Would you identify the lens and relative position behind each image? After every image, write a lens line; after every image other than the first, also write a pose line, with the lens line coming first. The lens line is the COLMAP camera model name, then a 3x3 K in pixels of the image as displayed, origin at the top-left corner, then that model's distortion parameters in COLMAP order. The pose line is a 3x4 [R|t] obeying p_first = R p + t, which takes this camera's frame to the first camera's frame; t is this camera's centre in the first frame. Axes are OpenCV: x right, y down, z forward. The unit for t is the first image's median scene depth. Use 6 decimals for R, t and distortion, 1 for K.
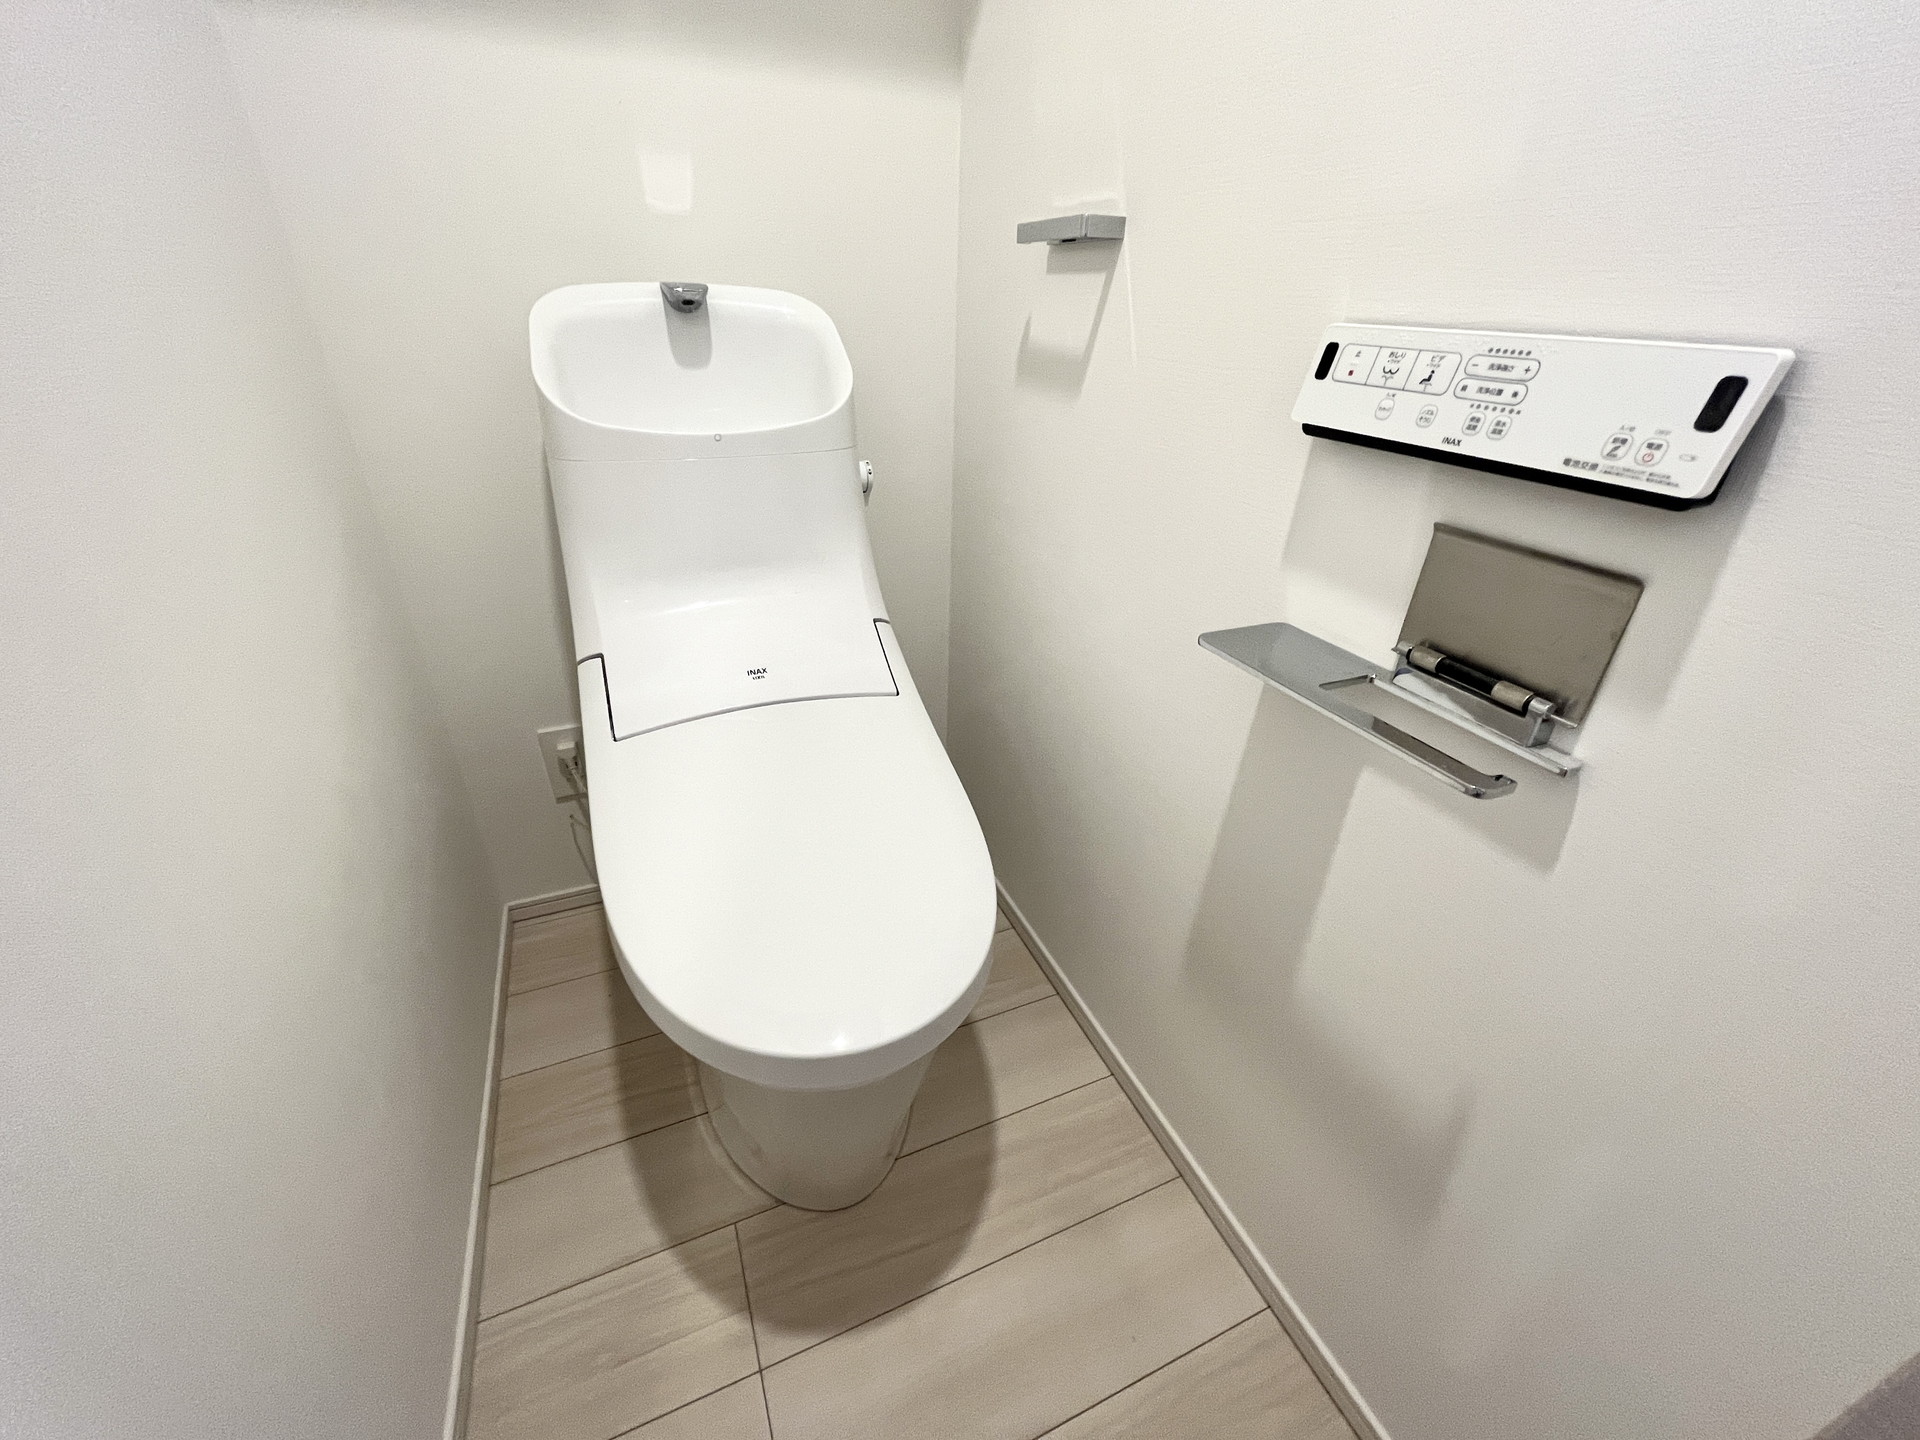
lens RADIAL K [[782.8, 0, 960.3], [0, 782.8, 722.3], [0, 0, 1]] dist [-0.004508, 0.000502]
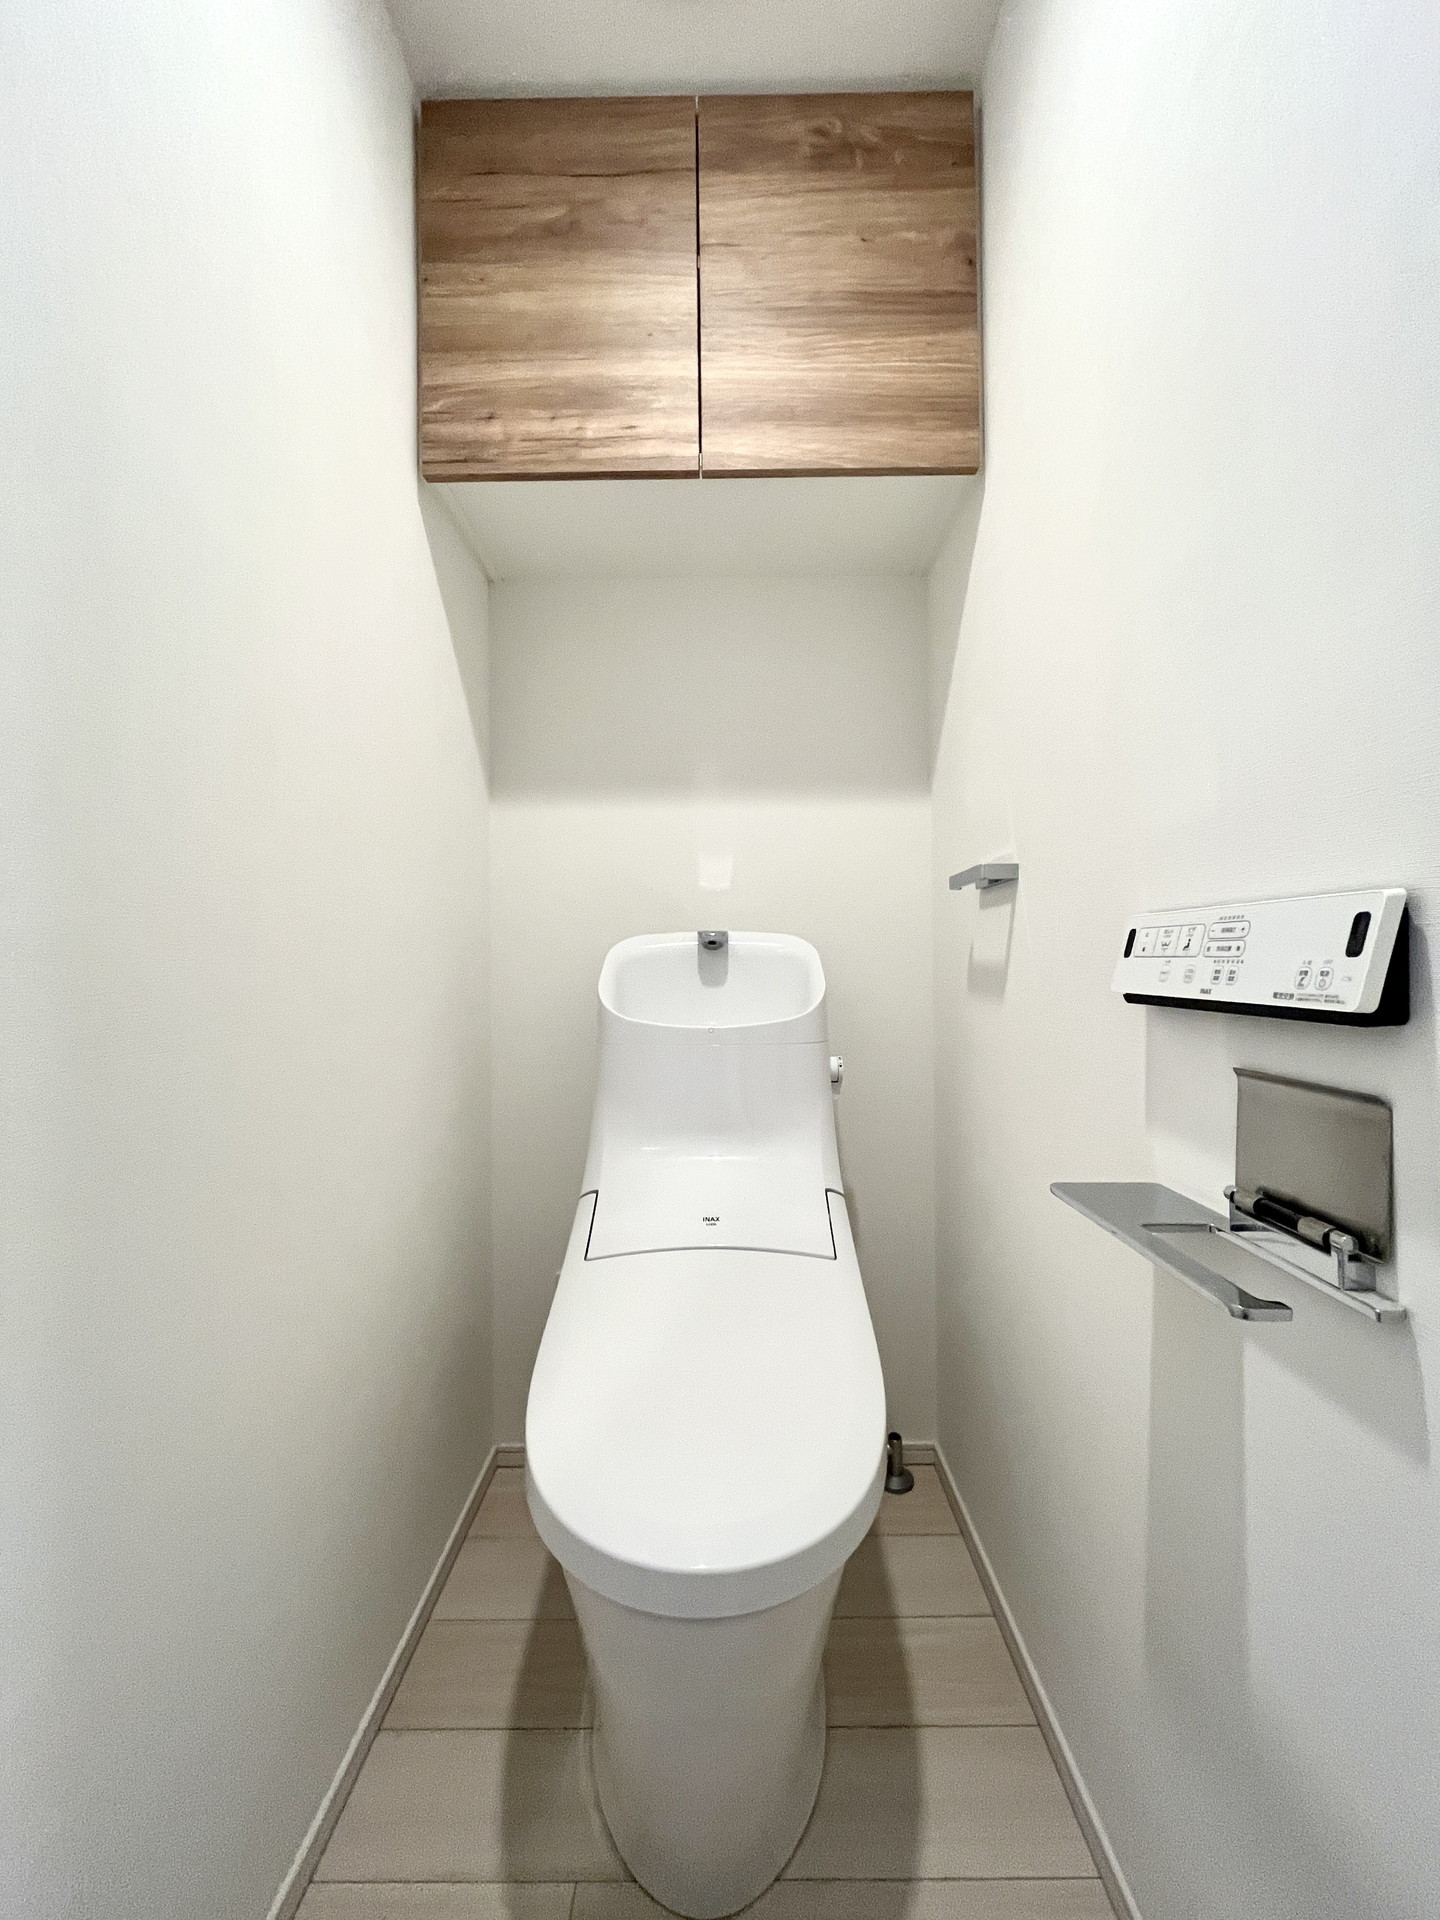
lens RADIAL K [[782.8, 0, 716.3], [0, 782.8, 955.1], [0, 0, 1]] dist [-0.004508, 0.000502]
pose [[0.914843, -0.036392, -0.402168, 0.384203], [-0.164522, 0.875932, -0.453514, 0.198698], [0.368776, 0.481059, 0.795353, -0.167119]]
